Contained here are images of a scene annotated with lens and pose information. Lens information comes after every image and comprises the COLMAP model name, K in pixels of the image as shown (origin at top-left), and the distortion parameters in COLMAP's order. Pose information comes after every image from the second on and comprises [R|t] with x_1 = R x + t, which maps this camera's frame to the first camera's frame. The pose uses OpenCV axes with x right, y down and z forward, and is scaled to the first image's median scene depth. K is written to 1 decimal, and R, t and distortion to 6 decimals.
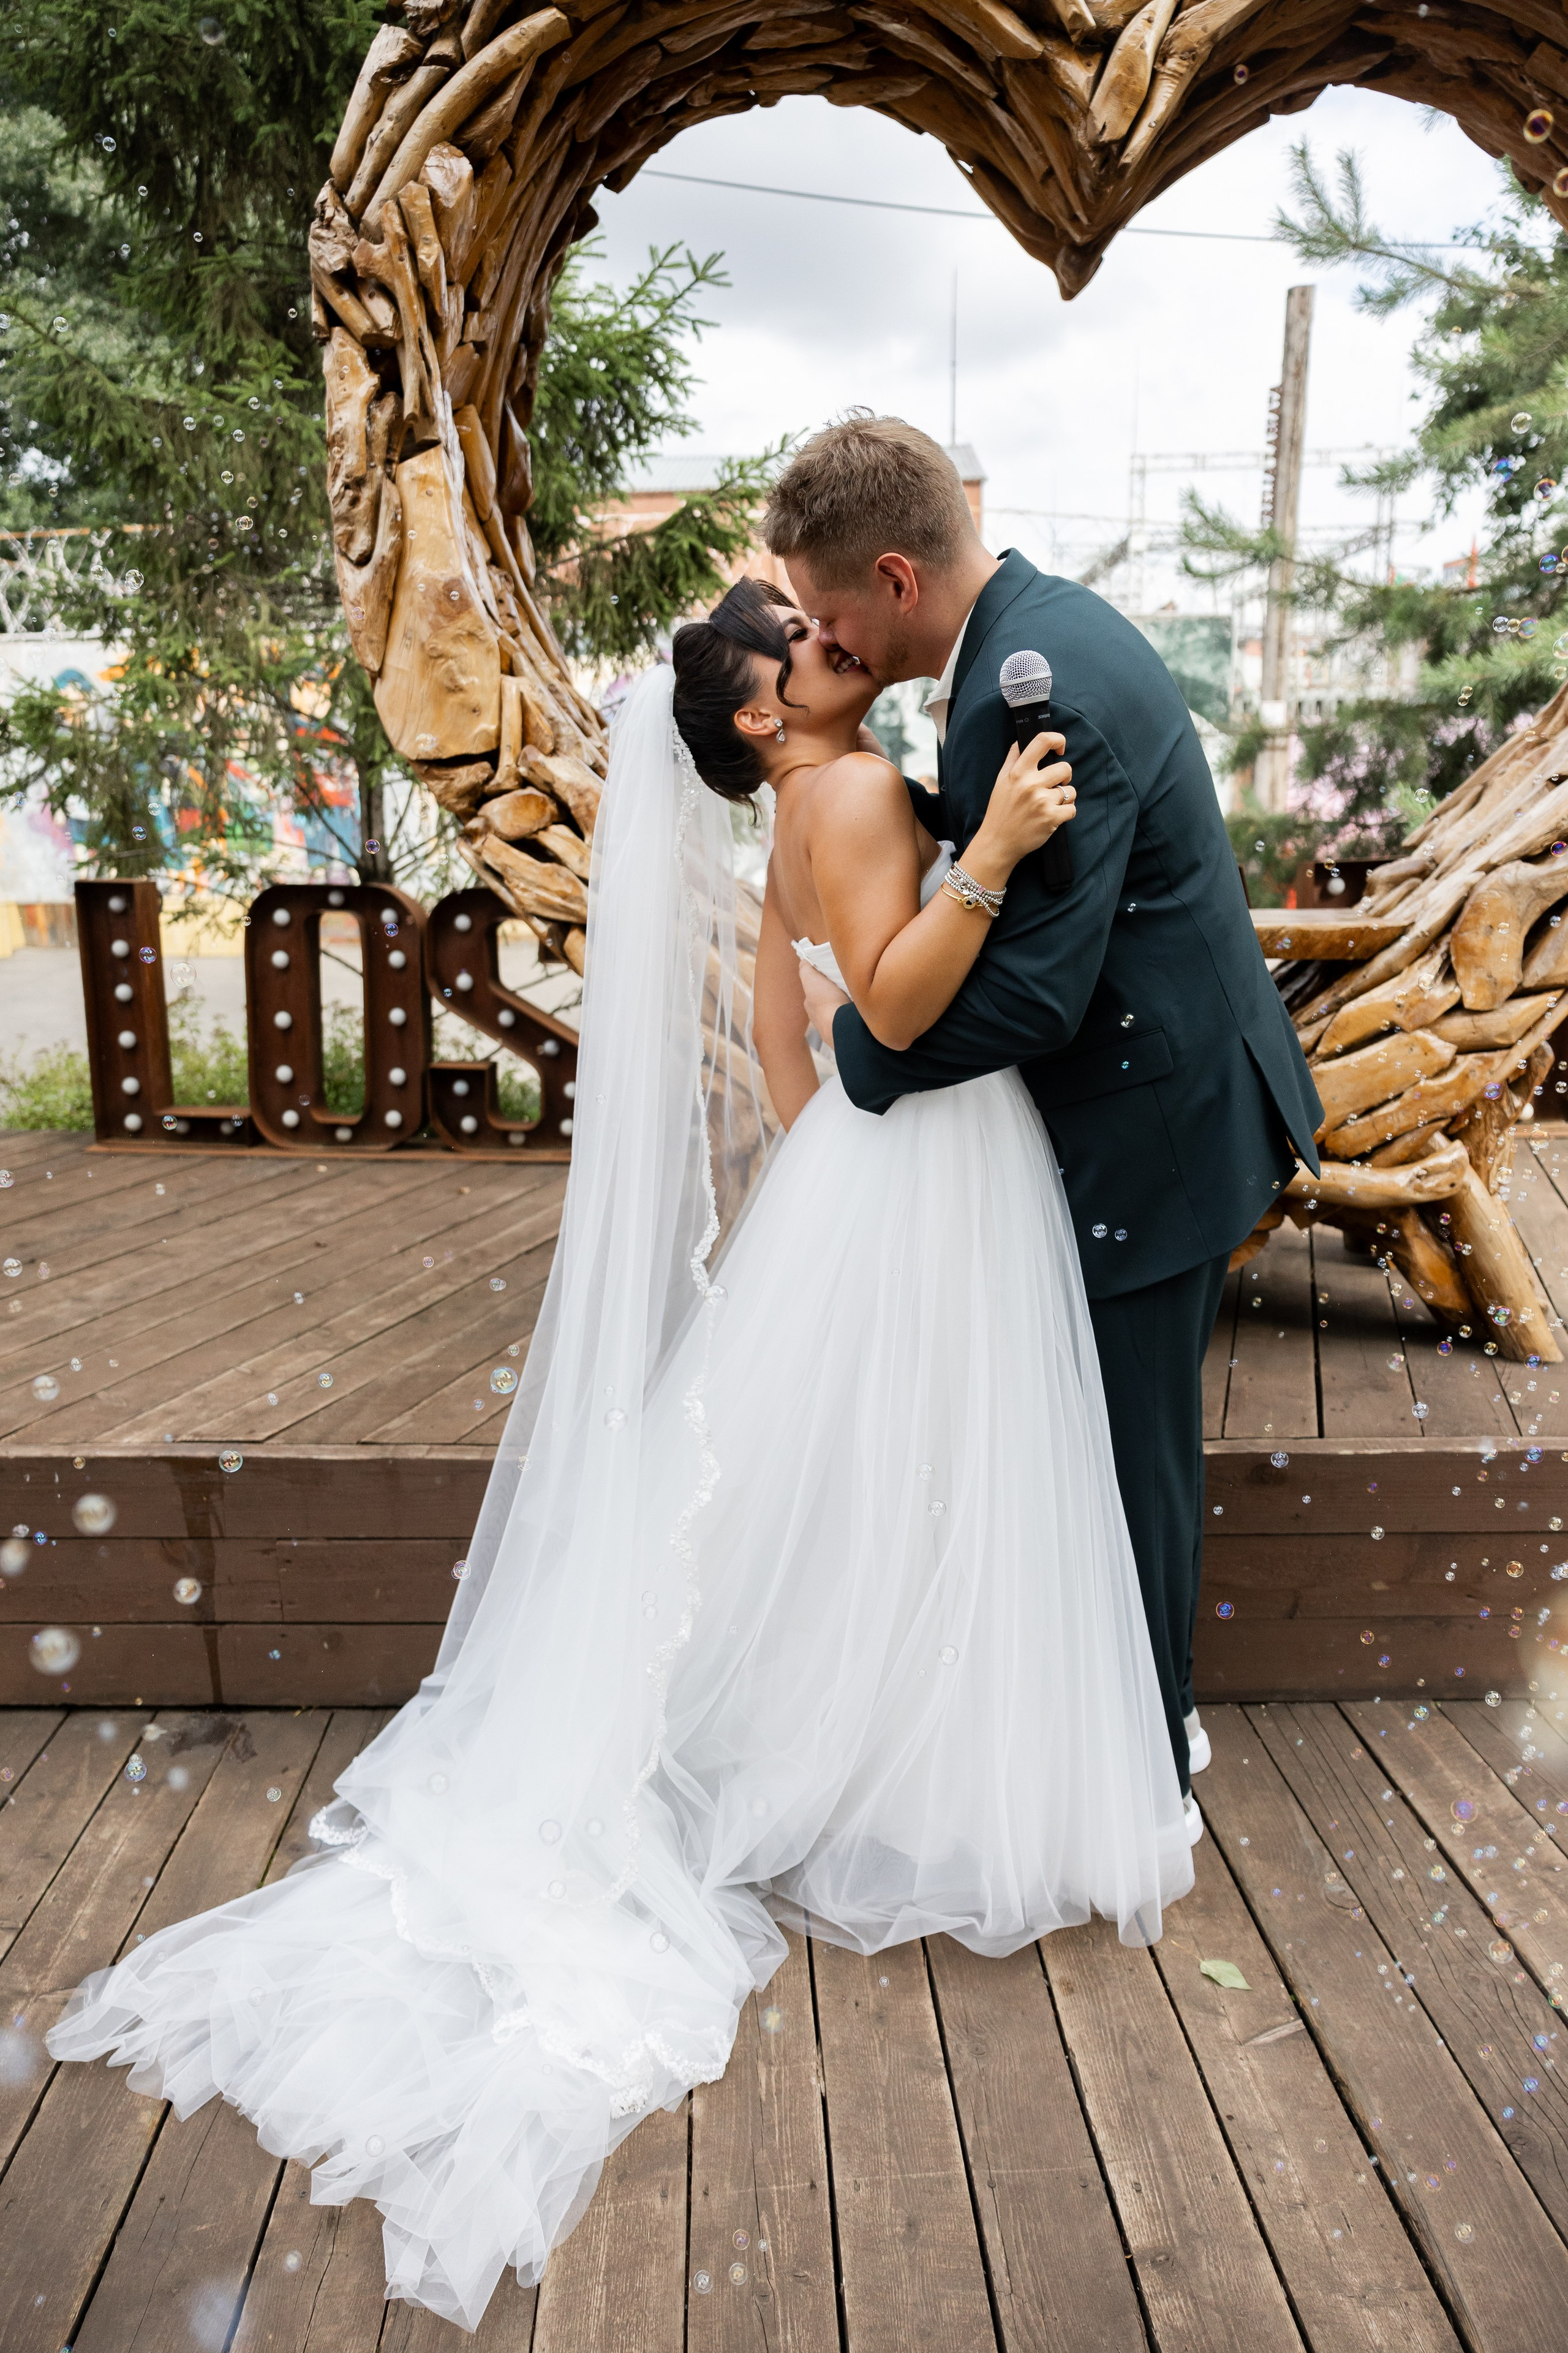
lens RADIAL K [[1582.3, 0, 789.6], [0, 1582.3, 1173.2], [0, 0, 1]] dist [0.007751, -0.000535]
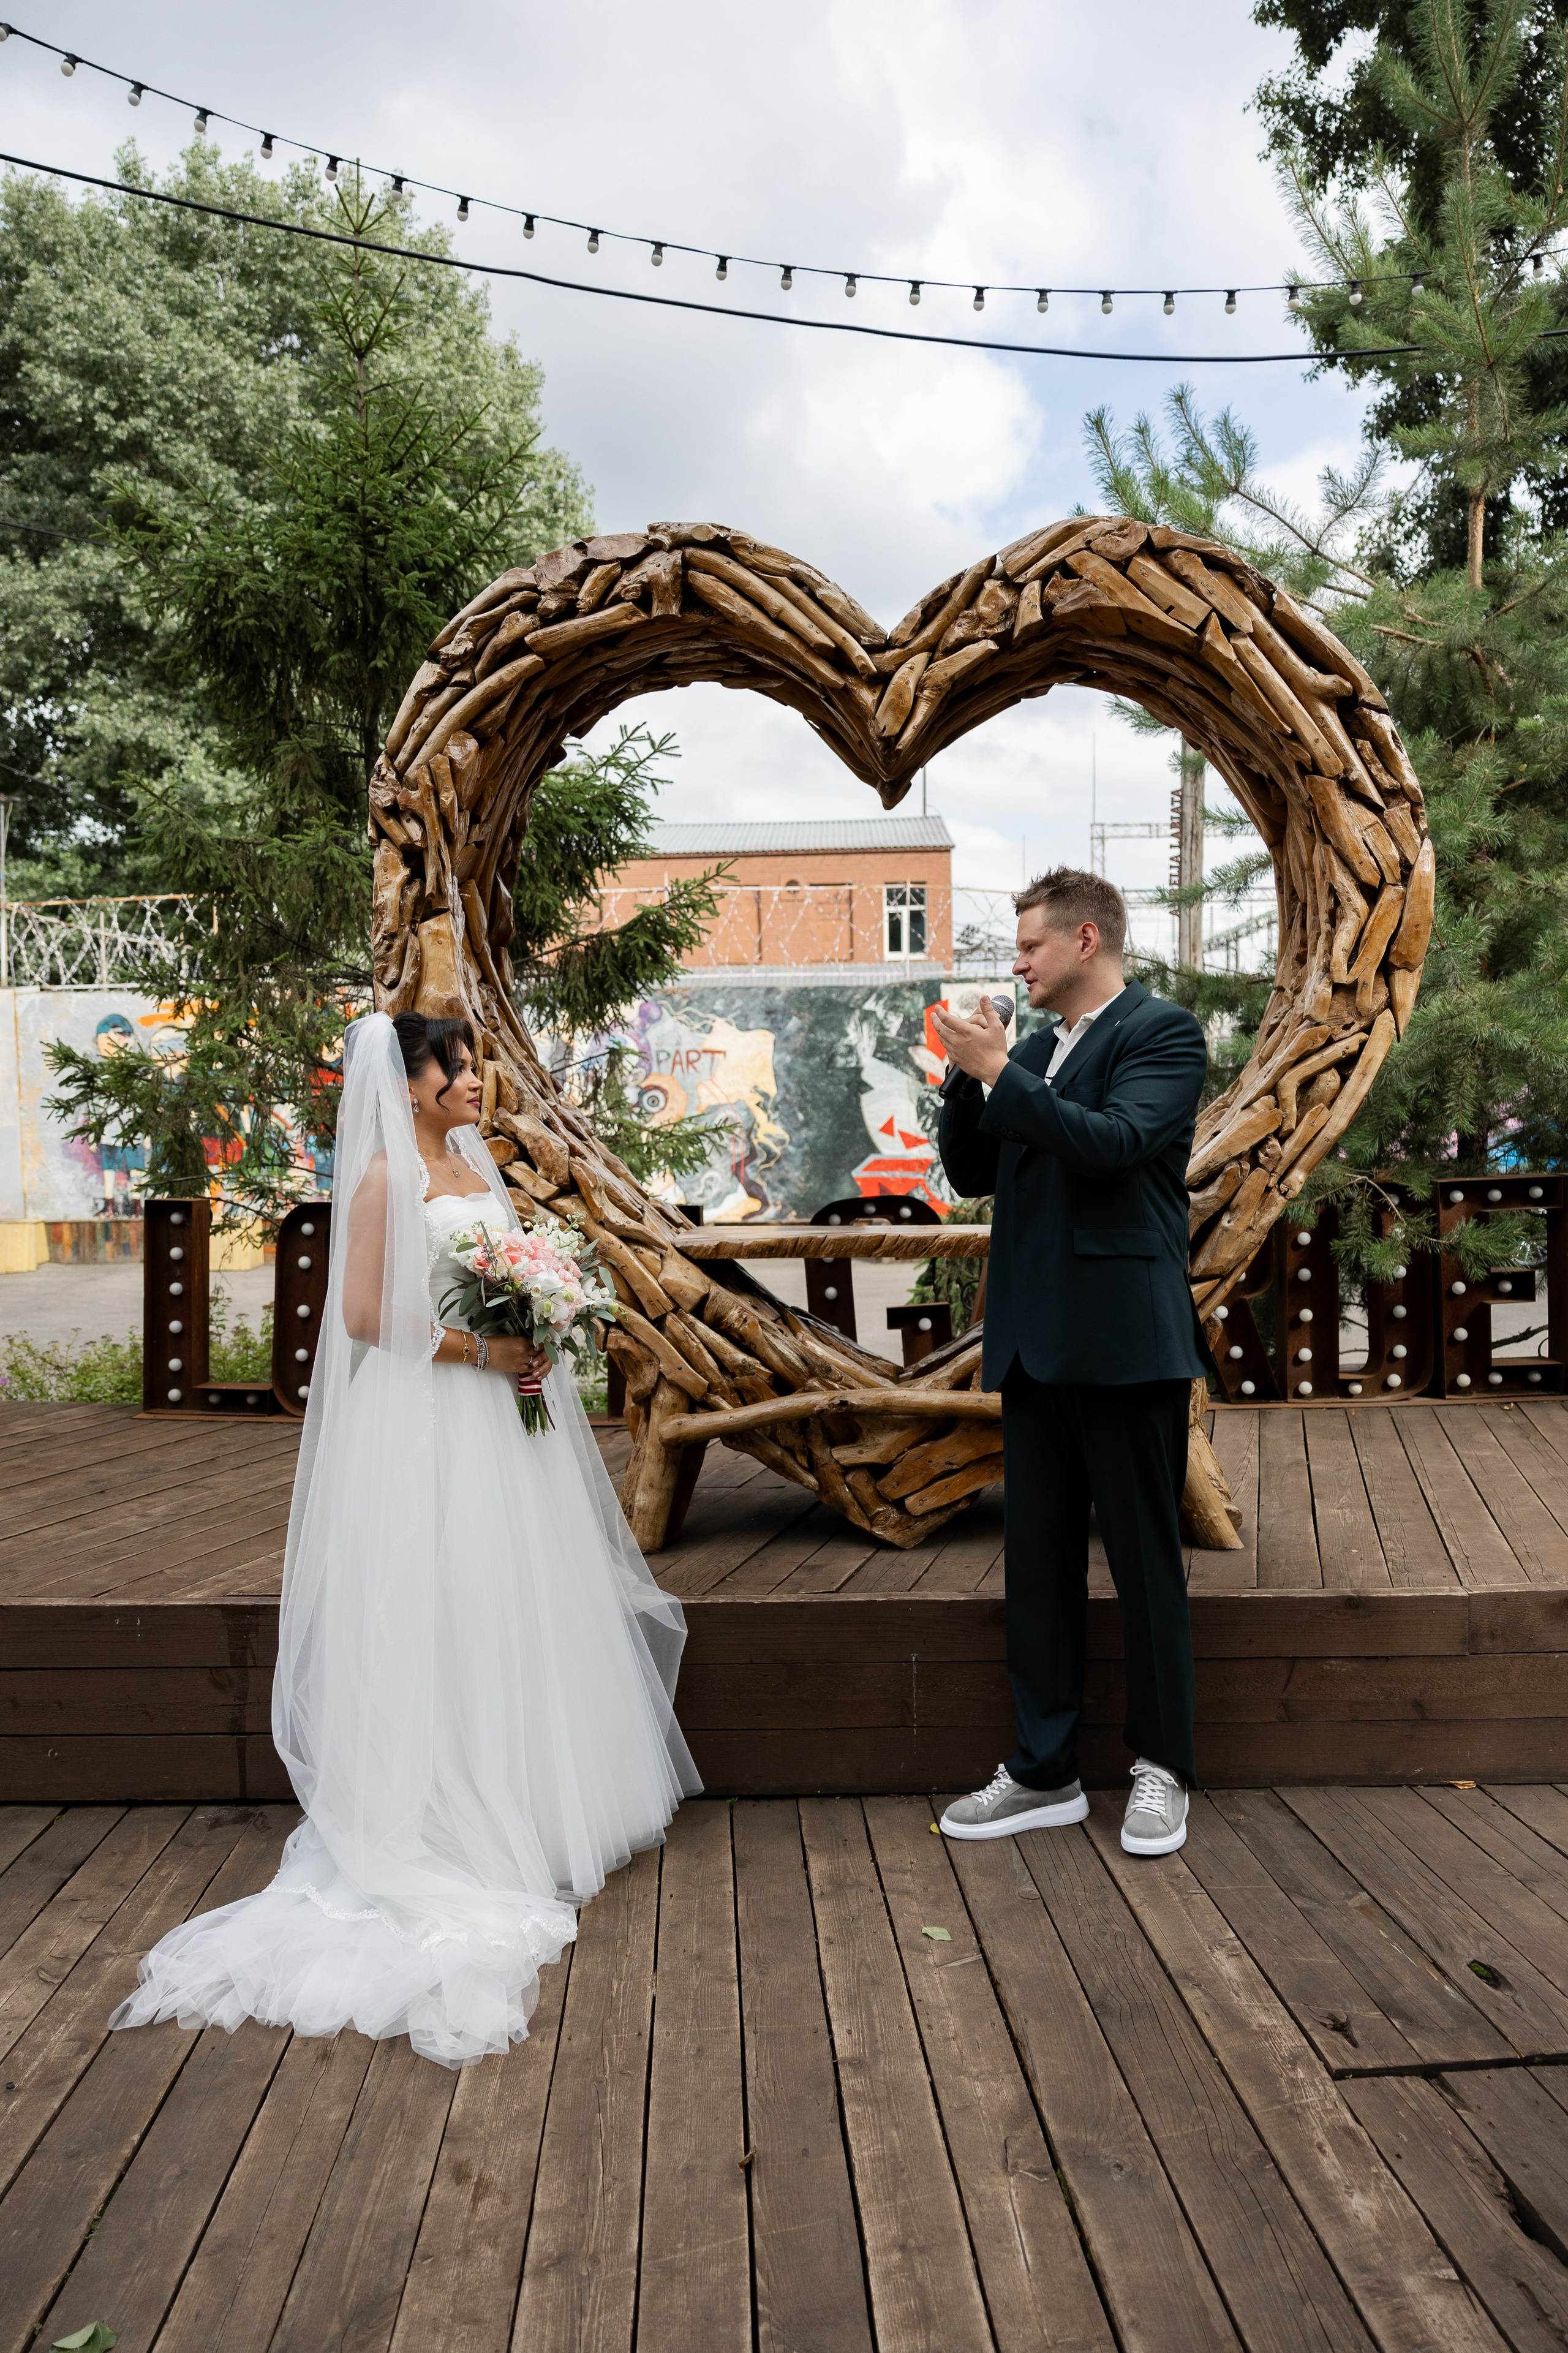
lens RADIAL K [[1567.5, 0, 803.3], [0, 1567.5, 1195.0], [0, 0, 1]] dist [-0.016111, 0.001588]
pose [[0.999863, 0.005283, 0.015702, 0.087950], [-0.002233, 0.982114, -0.188274, 0.075284], [-0.016416, 0.188213, 0.981991, -0.386966]]
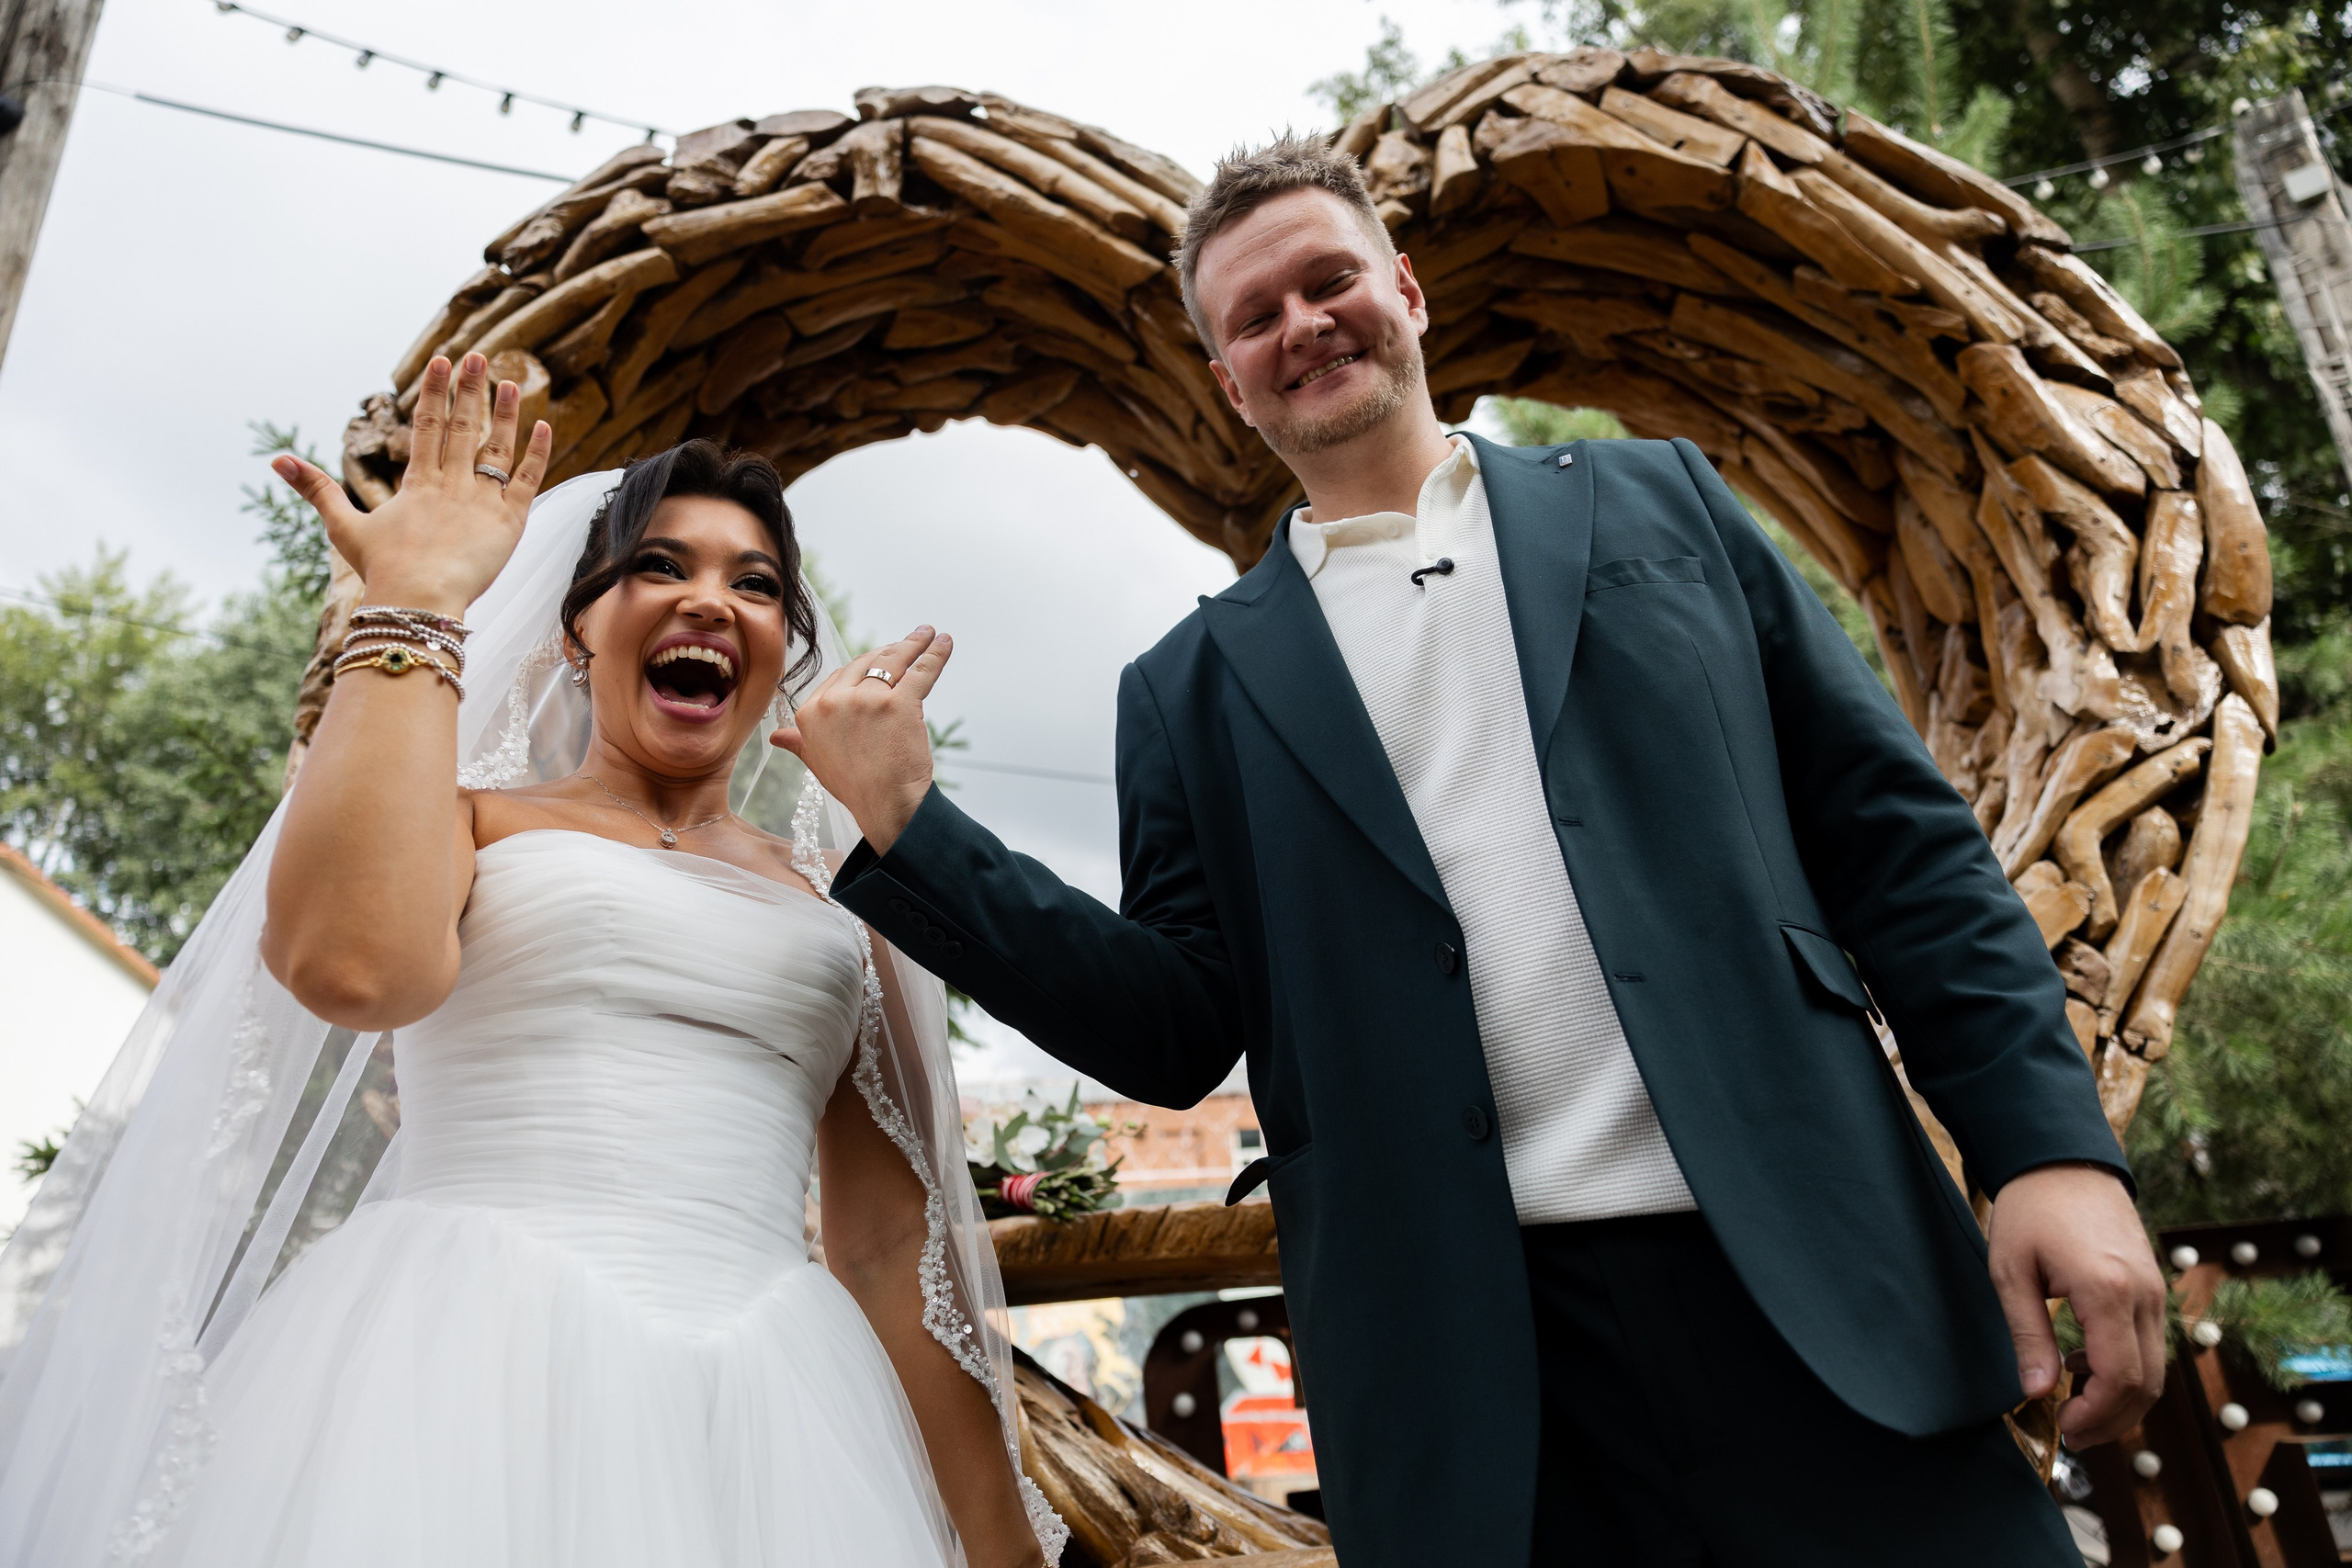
lens RADIAL K [[1551.0, 0, 1176.0], [0, 1551.0, 784.0], [0, 0, 1]] dist [0.010055, -0.002392]
pose [[0.999172, -0.021020, 0.034838, 0.115791], [0.037320, 0.814550, -0.578891, 0.081544], [-0.016209, 0.579712, 0.814660, 0.379528]]
